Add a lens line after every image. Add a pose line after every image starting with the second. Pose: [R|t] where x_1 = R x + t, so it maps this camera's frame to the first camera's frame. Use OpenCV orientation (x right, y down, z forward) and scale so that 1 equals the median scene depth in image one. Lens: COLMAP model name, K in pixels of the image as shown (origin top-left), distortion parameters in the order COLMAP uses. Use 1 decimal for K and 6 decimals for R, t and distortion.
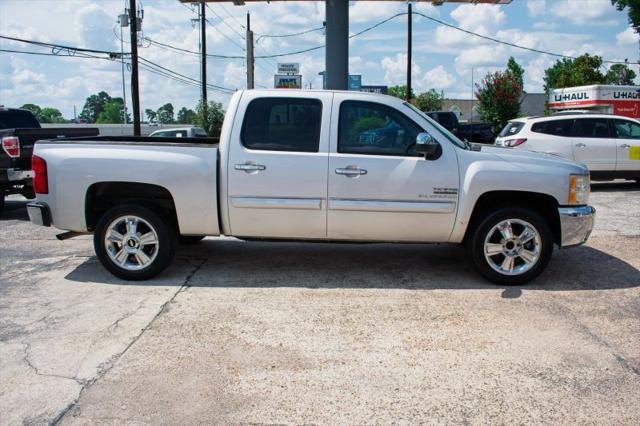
lens RADIAL K [[541.1, 0, 325.2], [0, 541.1, 208.0], [0, 0, 1]] dist [-0.080222, -0.000618]
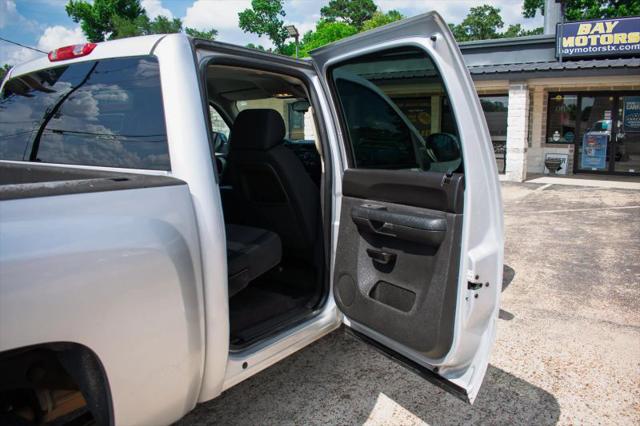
lens RADIAL K [[495.6, 0, 320.3], [0, 495.6, 212.3], [0, 0, 1]] dist [-0.093282, 0.010643]
pose [[0.543113, -0.148348, 0.826451, -0.358480], [0.136772, 0.986753, 0.087241, -0.092195], [-0.828445, 0.065653, 0.556209, 0.624974]]
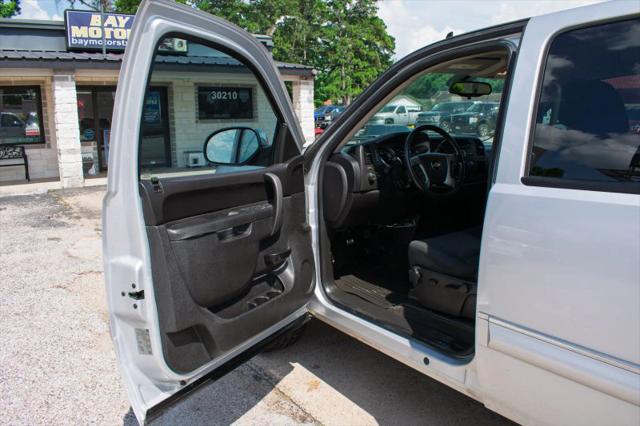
lens RADIAL K [[495.6, 0, 310.7], [0, 495.6, 217.2], [0, 0, 1]] dist [-0.093282, 0.010643]
pose [[-0.594649, -0.150729, 0.789730, -0.133431], [0.134286, 0.949850, 0.282405, -0.204923], [-0.792691, 0.273982, -0.544587, 1.363906]]
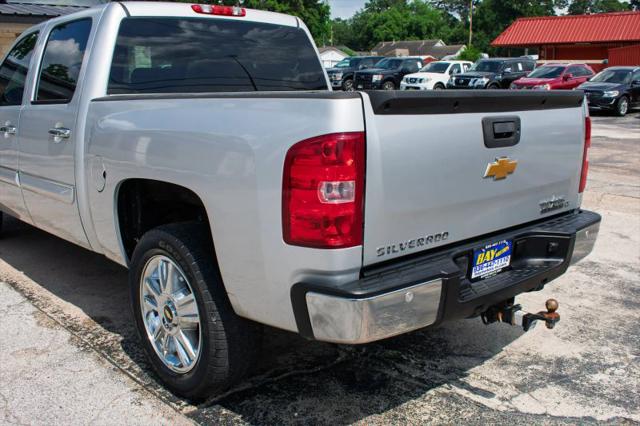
lens RADIAL K [[648.8, 0, 317.2], [0, 648.8, 213.6], [0, 0, 1]] dist [-0.070118, 0.000000]
pose [[-0.694438, -0.150566, 0.703624, -0.707722], [0.108691, 0.944692, 0.309423, -0.201105], [-0.711296, 0.291353, -0.639665, 1.383688]]
